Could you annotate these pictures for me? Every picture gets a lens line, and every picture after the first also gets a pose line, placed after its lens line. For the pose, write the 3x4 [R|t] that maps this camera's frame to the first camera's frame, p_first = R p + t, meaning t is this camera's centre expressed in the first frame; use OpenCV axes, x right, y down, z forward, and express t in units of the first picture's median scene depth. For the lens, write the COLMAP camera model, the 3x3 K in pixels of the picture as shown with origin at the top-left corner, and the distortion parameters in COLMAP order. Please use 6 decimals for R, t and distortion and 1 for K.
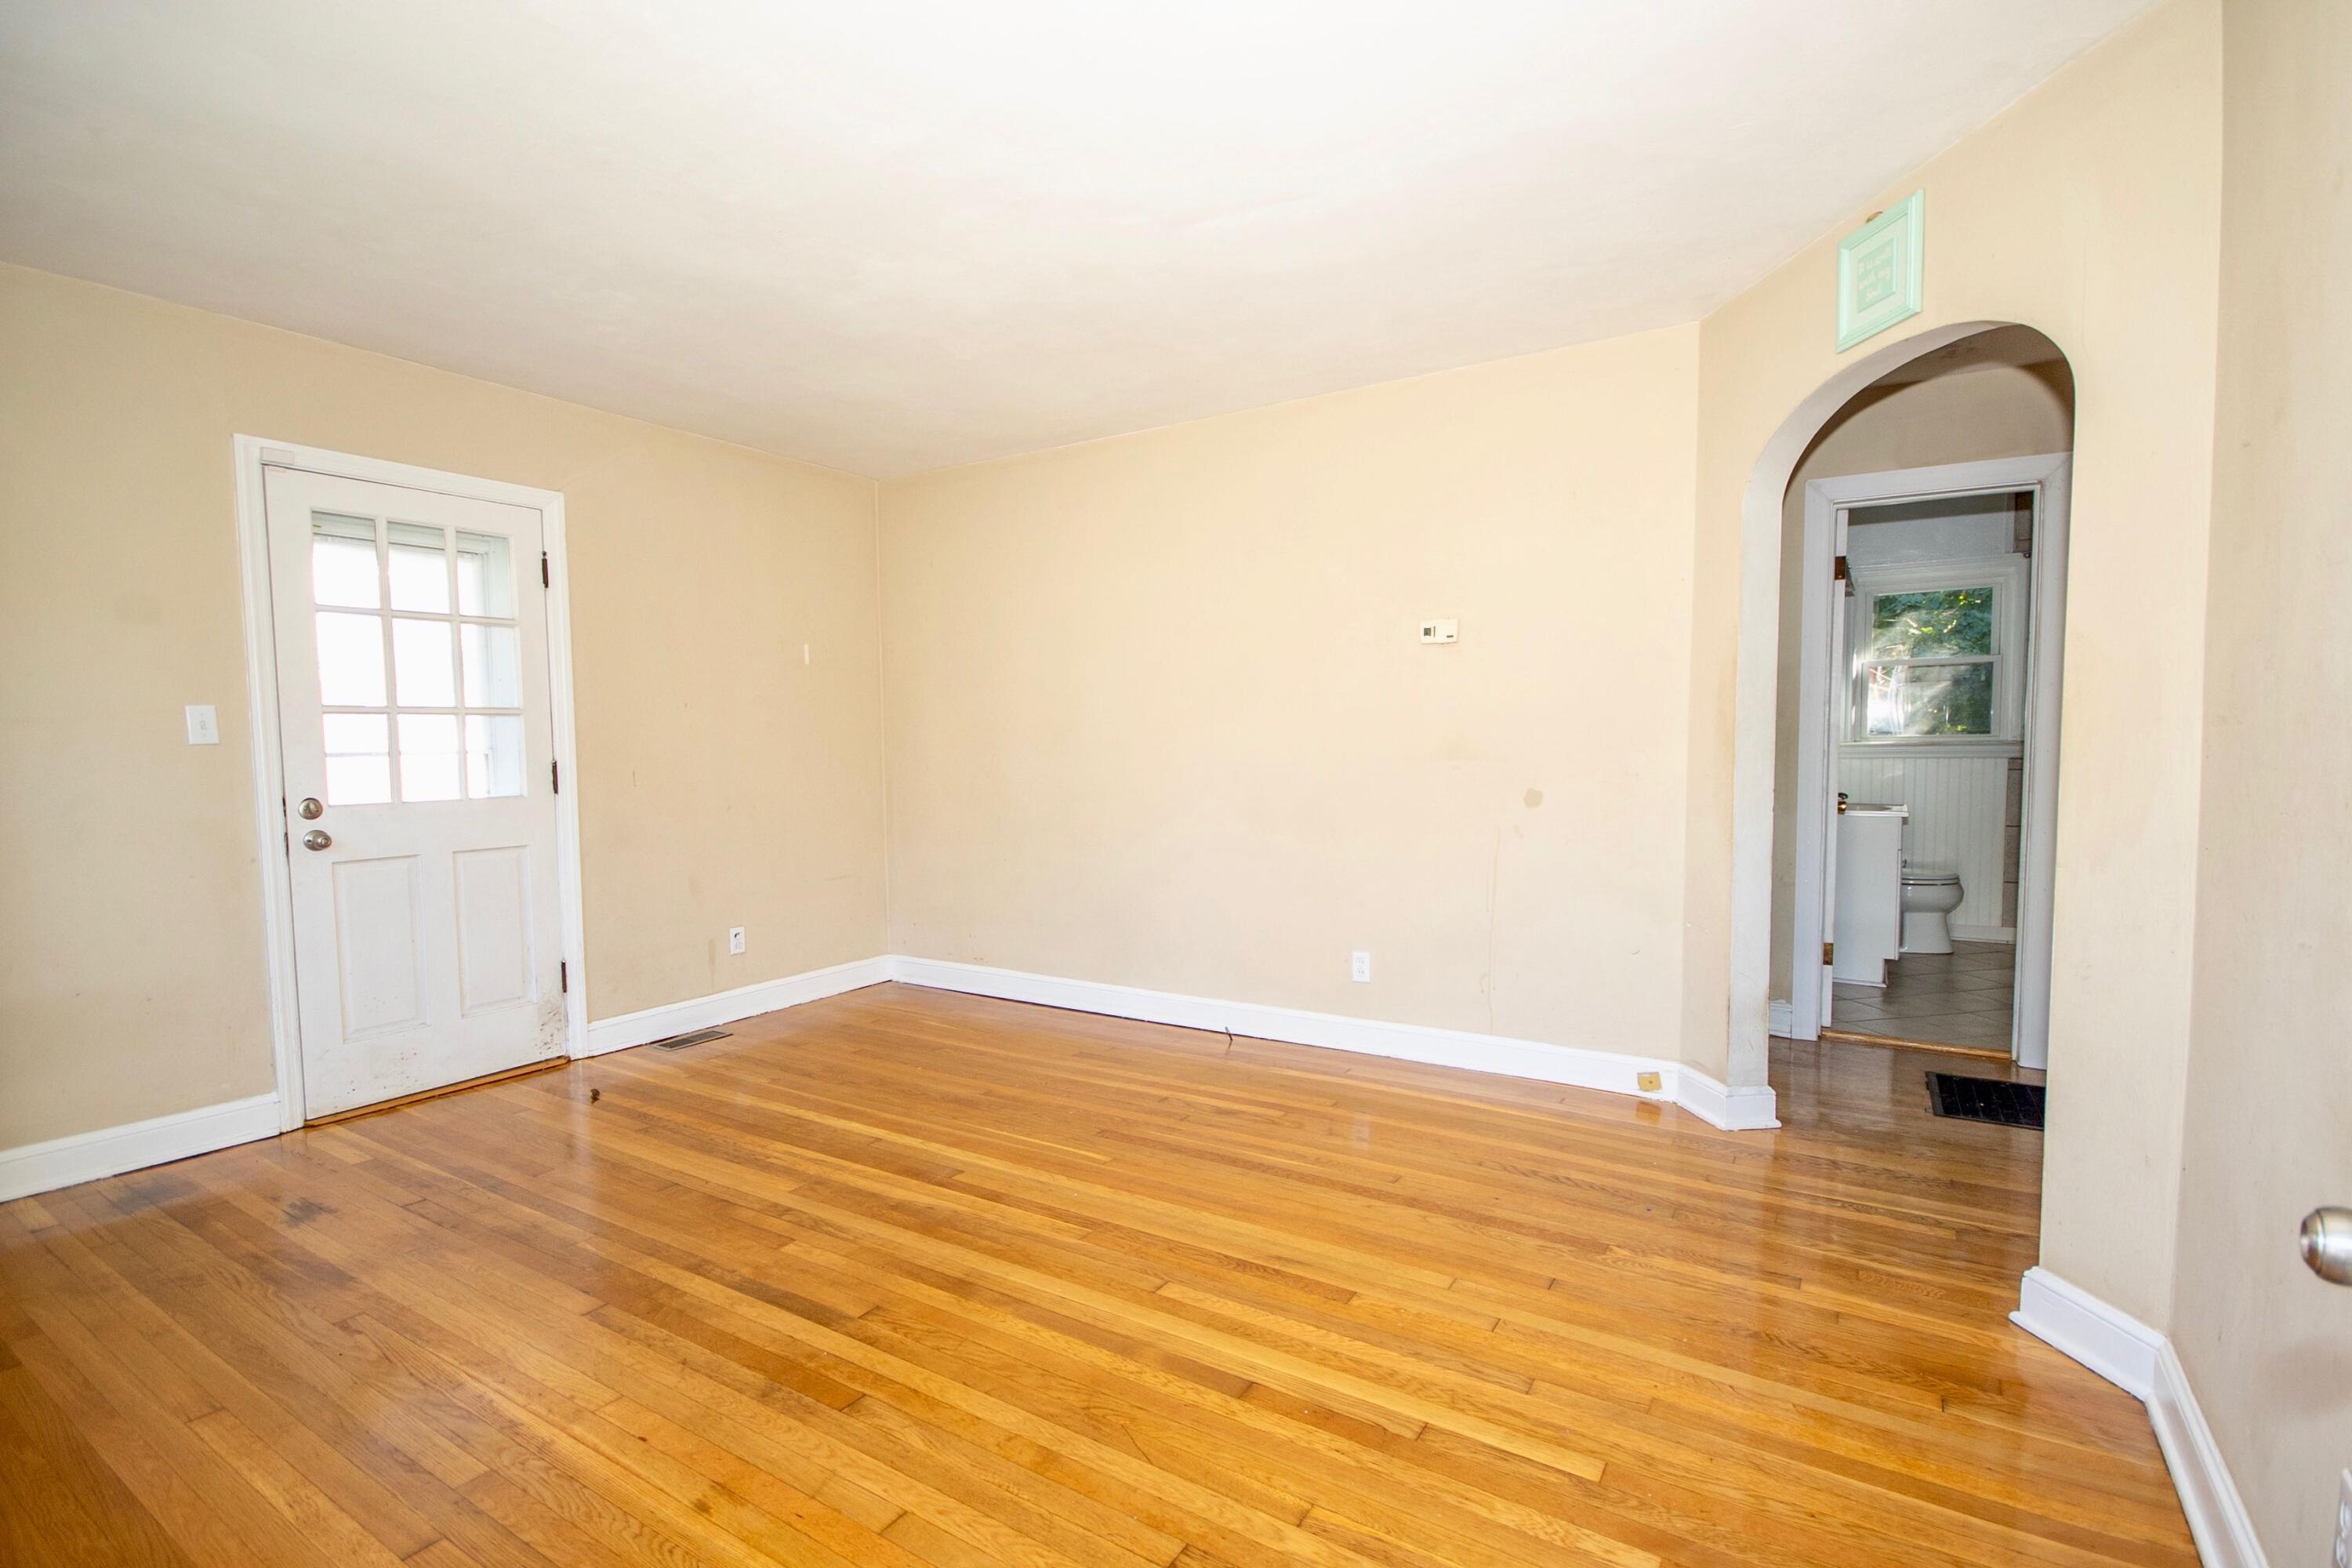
lens RADIAL K [[1083.9, 0, 1189.1], [0, 1083.9, 807.7], [0, 0, 1]] dist [-0.001787, -0.000408]
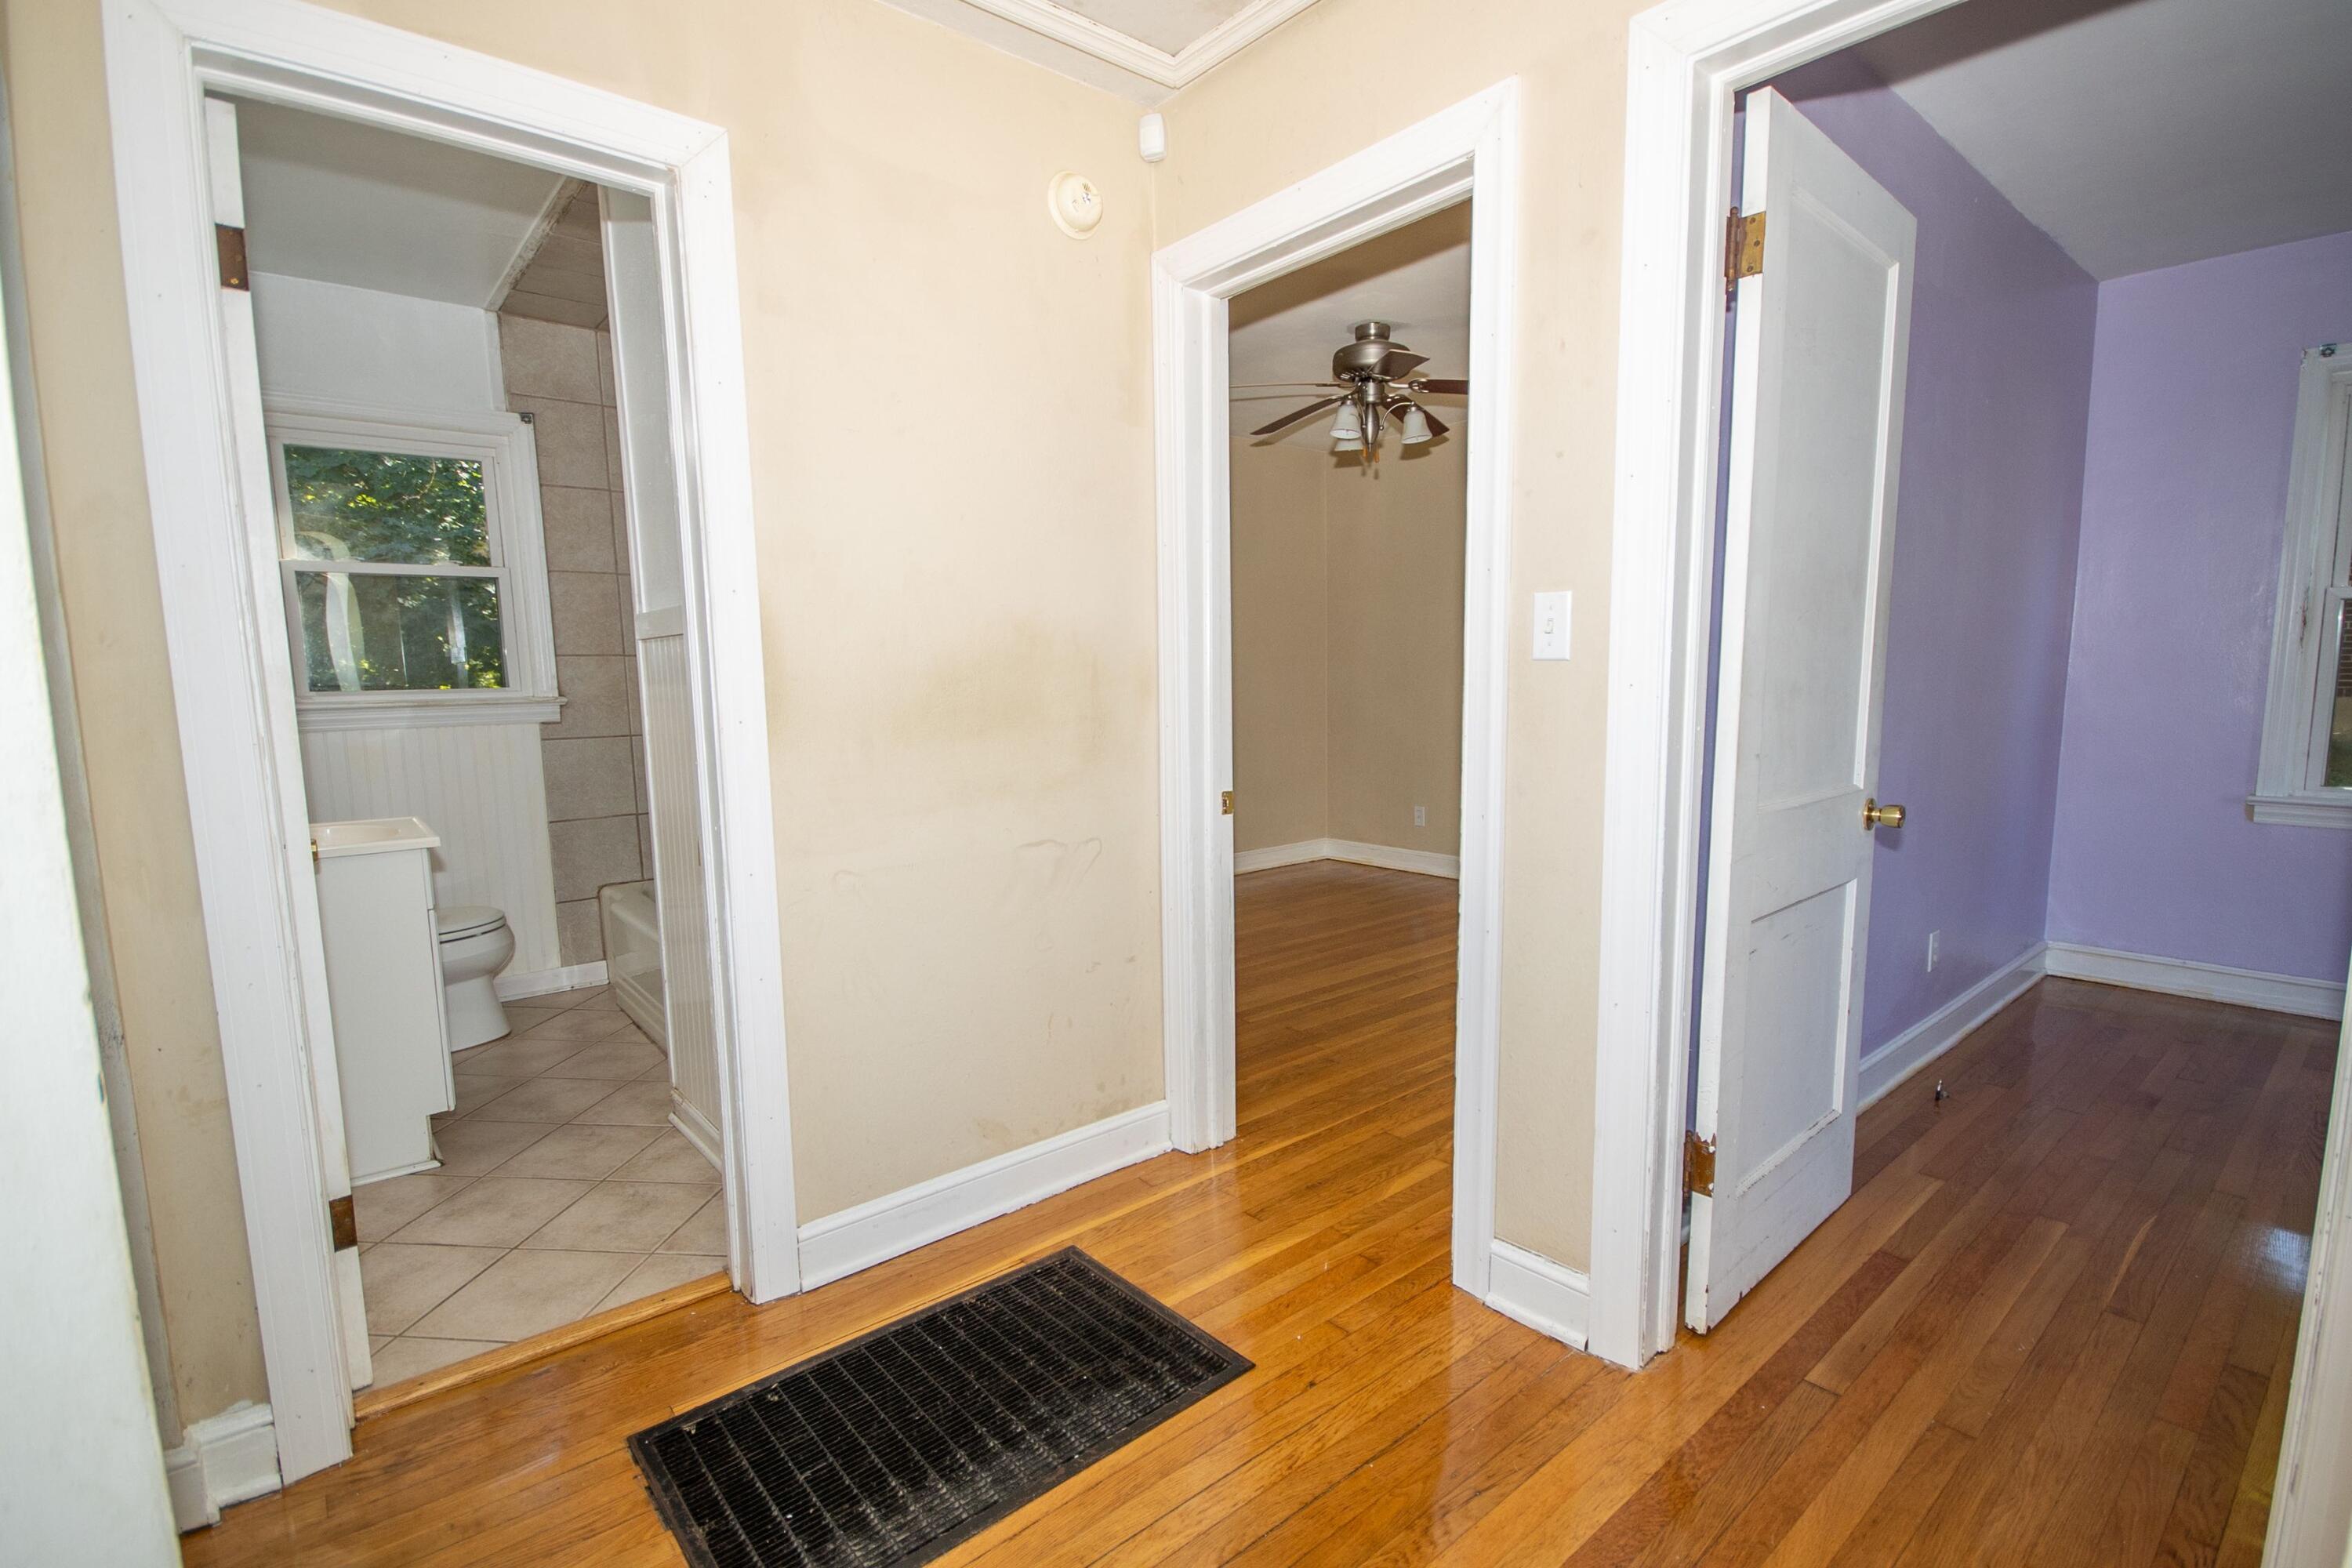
lens RADIAL K [[1083.9, 0, 1189.1], [0, 1083.9, 807.7], [0, 0, 1]] dist [-0.001787, -0.000408]
pose [[0.297152, -0.115379, 0.947833, 0.371367], [0.075819, 0.992389, 0.097032, -0.046675], [-0.951815, 0.043031, 0.303639, 0.666660]]
